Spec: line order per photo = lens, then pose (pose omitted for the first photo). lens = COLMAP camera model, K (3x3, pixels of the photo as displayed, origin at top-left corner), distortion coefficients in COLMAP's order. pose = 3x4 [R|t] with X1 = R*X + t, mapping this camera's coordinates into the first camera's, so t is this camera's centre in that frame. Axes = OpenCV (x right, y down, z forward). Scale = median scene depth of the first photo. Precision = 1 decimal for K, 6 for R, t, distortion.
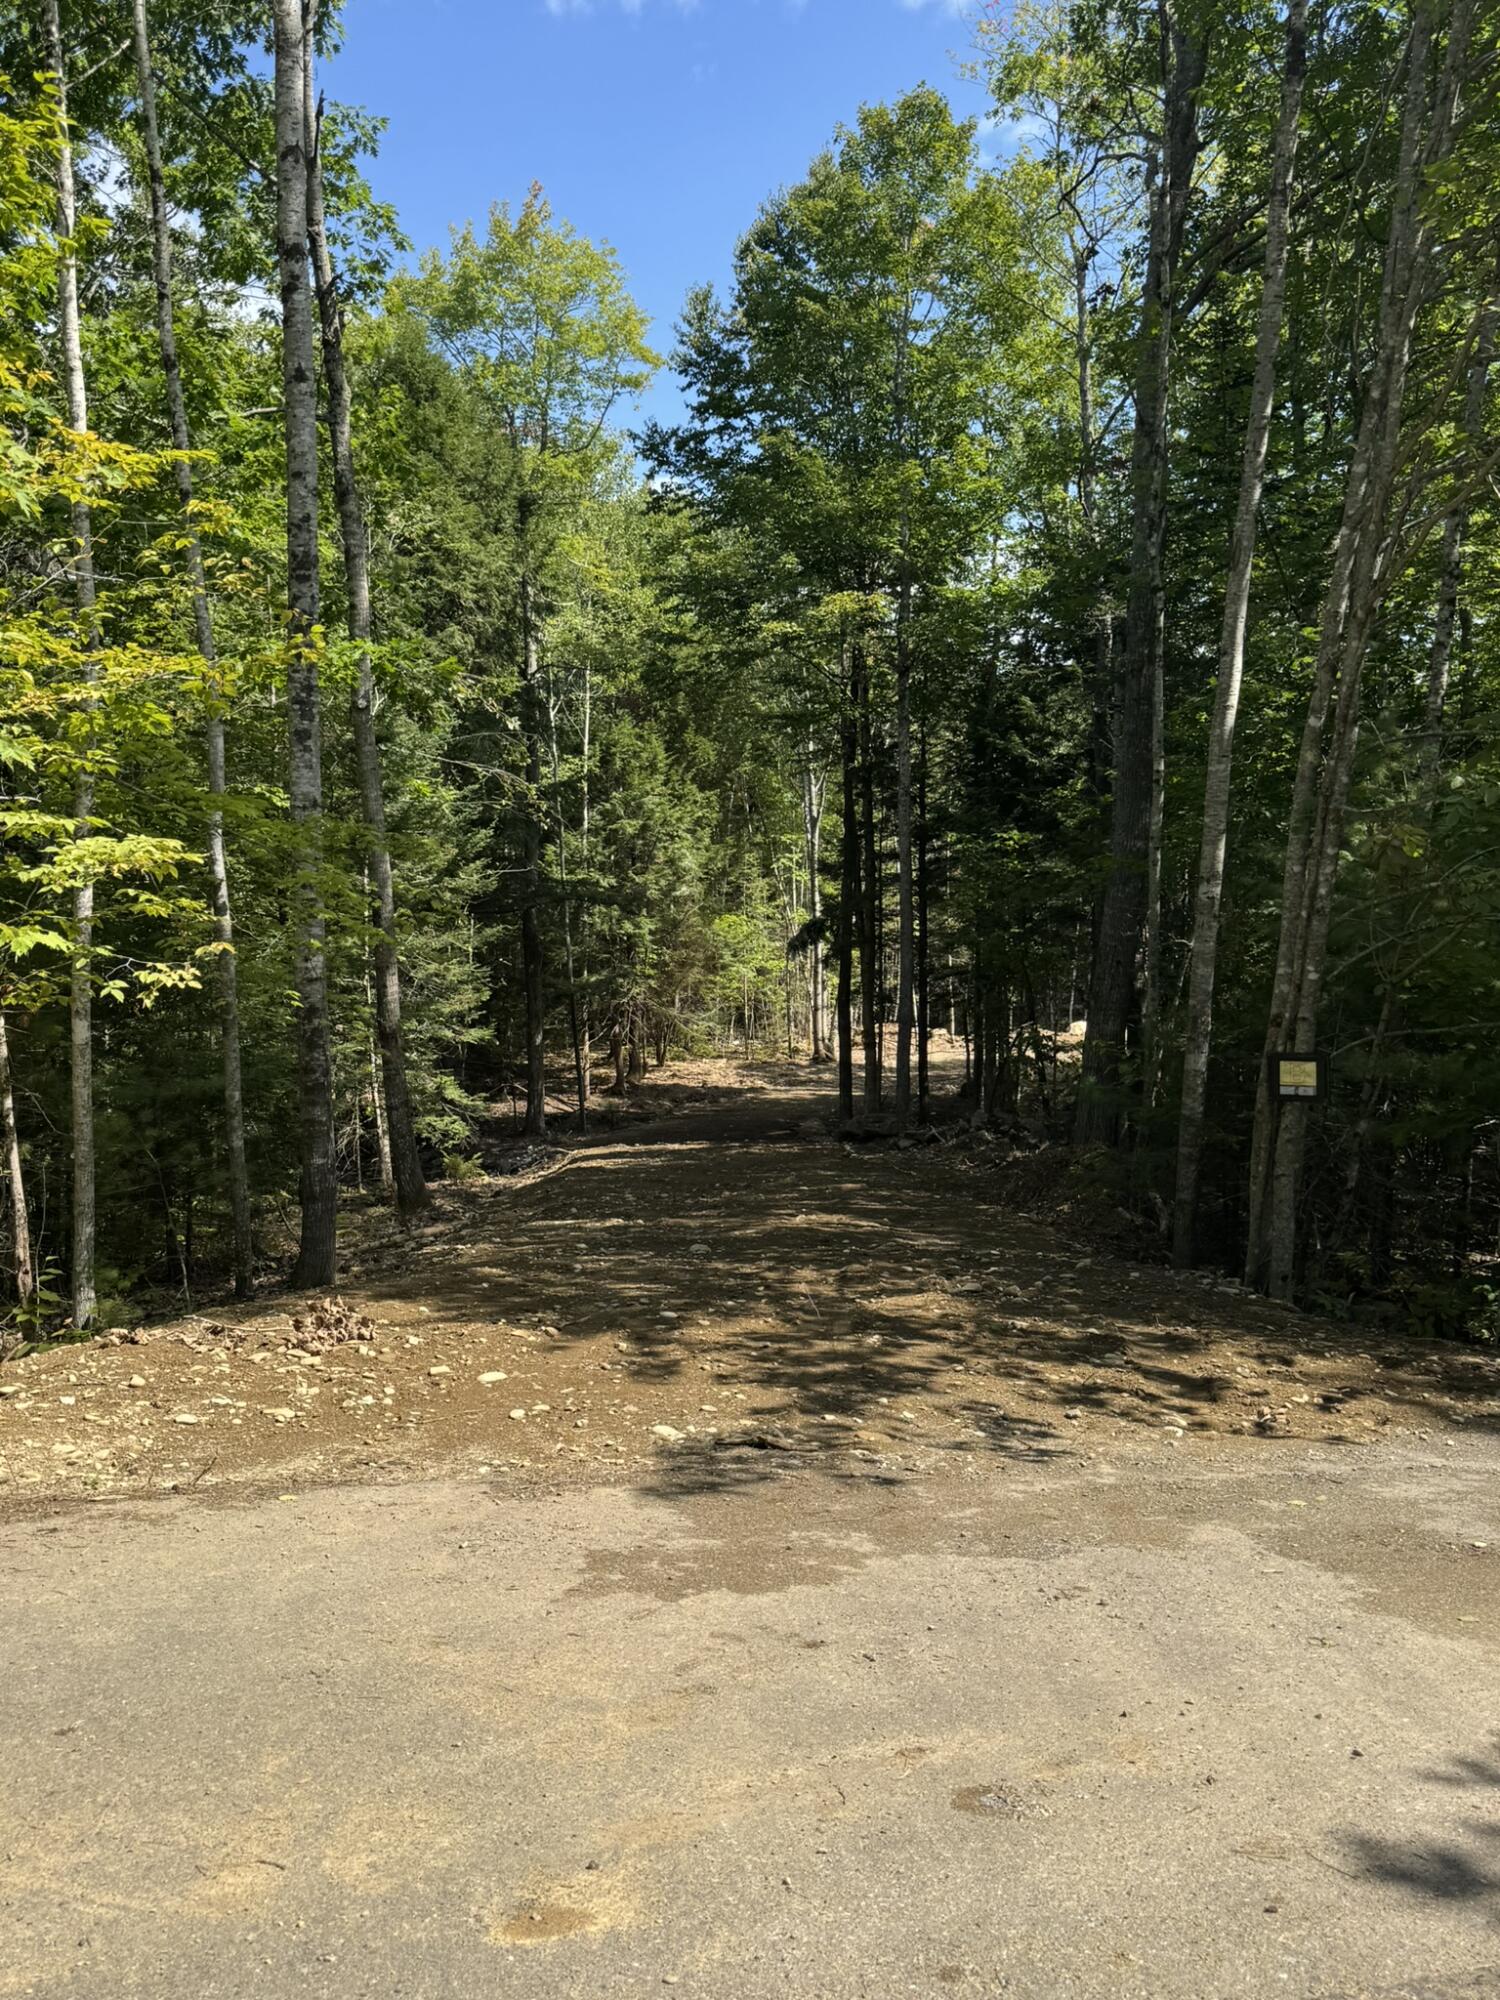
lens RADIAL K [[1746.6, 0, 750.0], [0, 1746.6, 1000.0], [0, 0, 1]] dist [-0.003246, -0.001009]
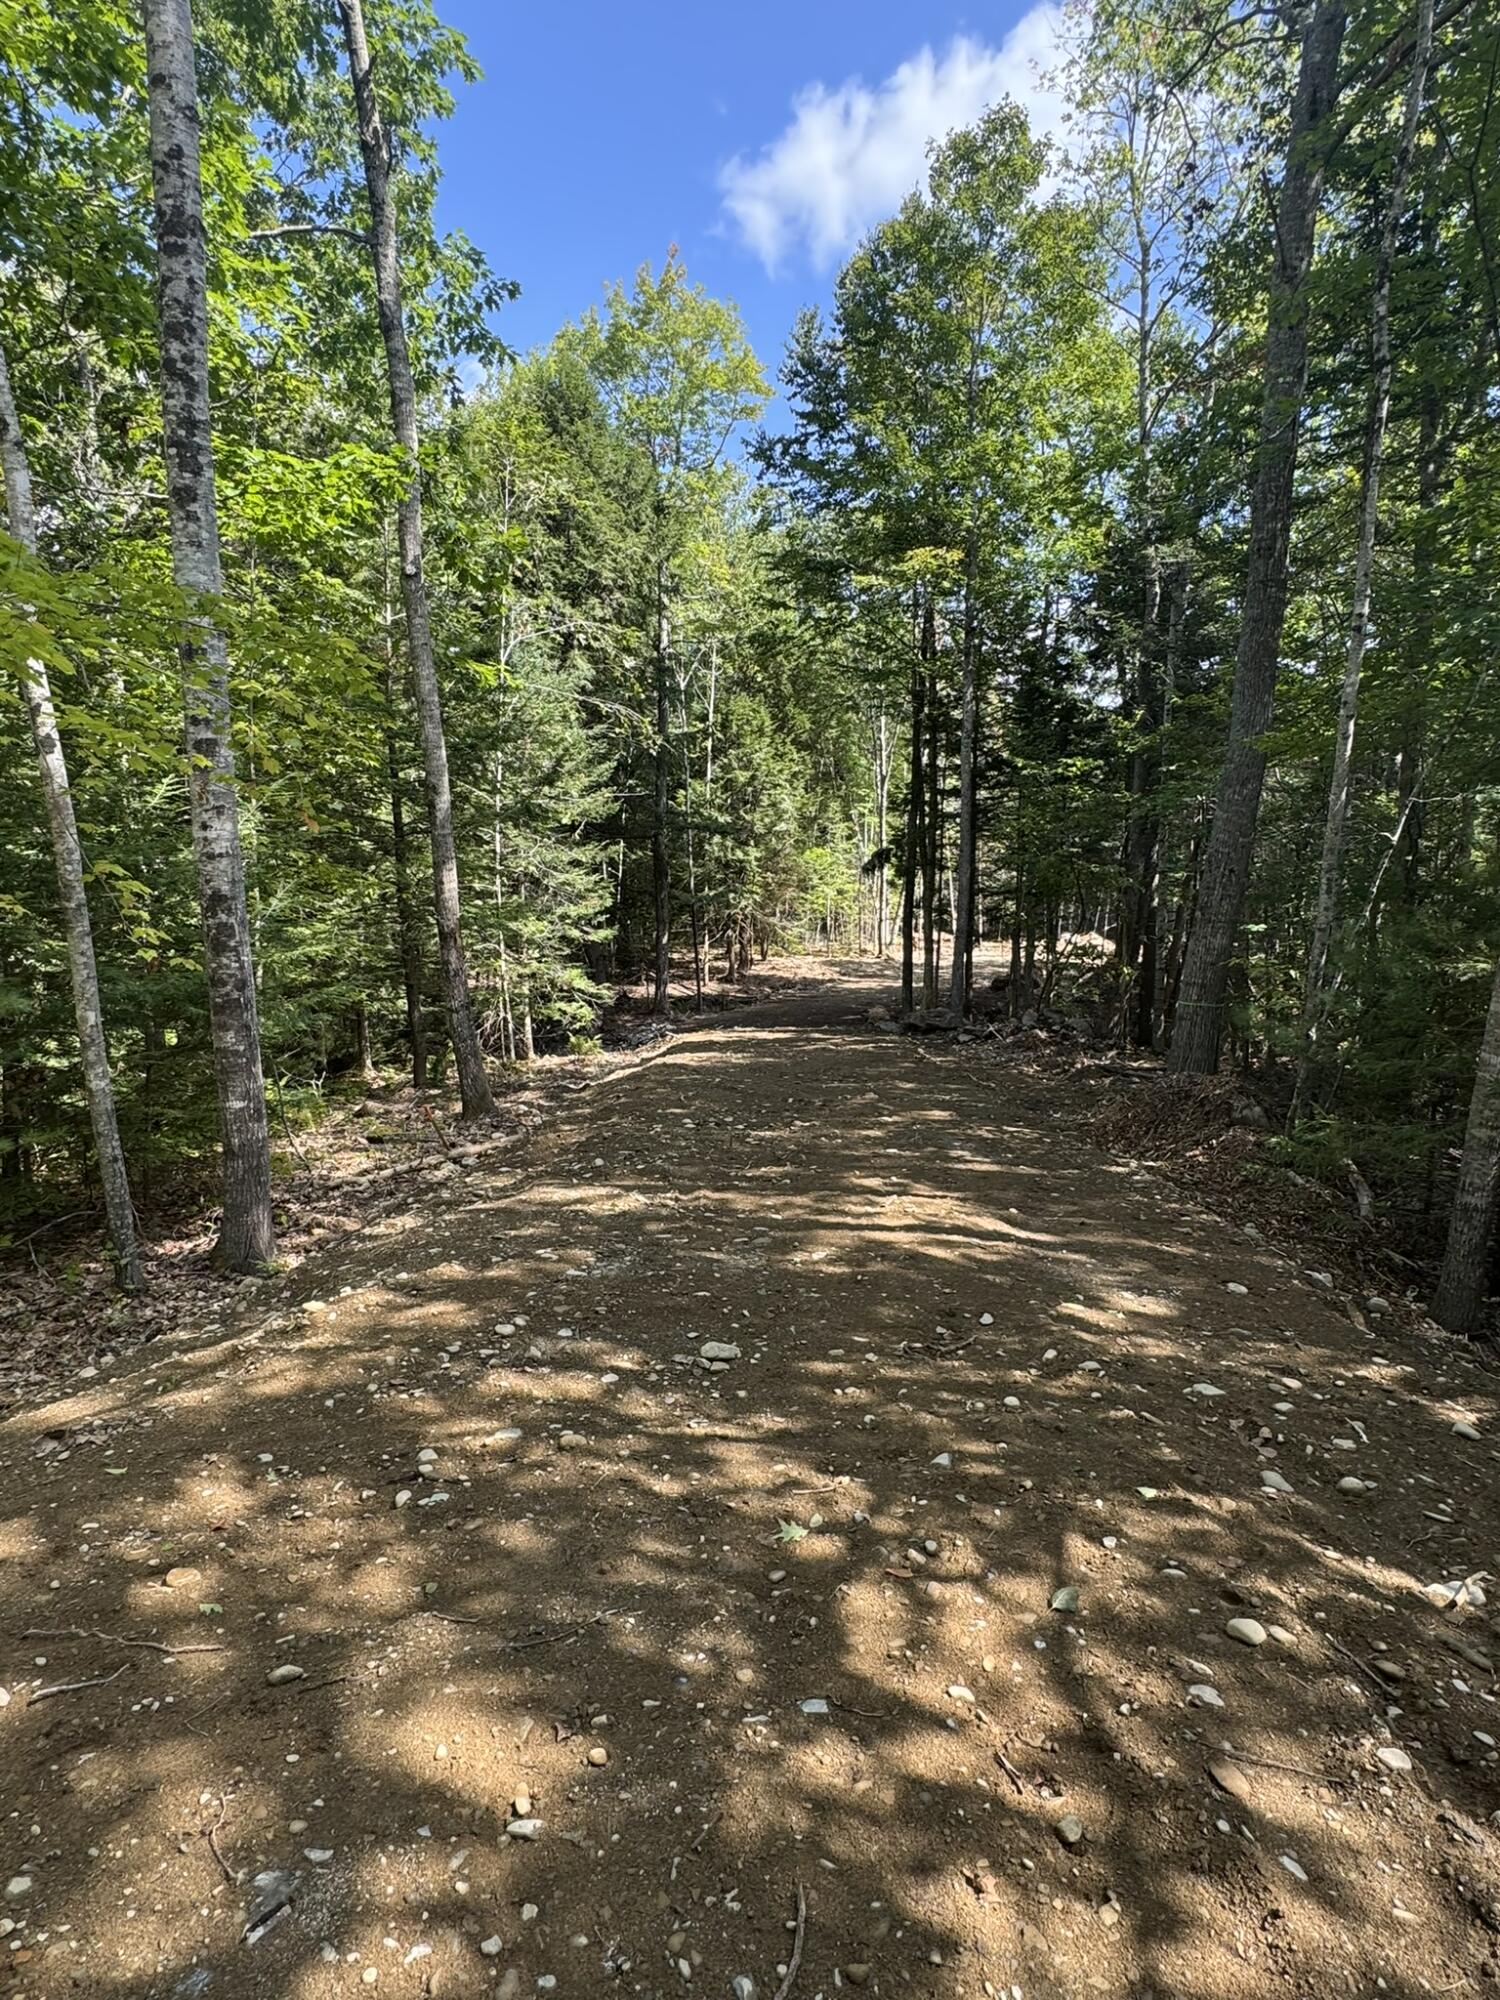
lens RADIAL K [[1094.4, 0, 750.0], [0, 1094.4, 1000.0], [0, 0, 1]] dist [-0.002854, 0.000017]
pose [[0.997047, 0.024006, -0.072940, 0.000646], [-0.018272, 0.996763, 0.078292, 0.003082], [0.074583, -0.076728, 0.994259, 0.209093]]
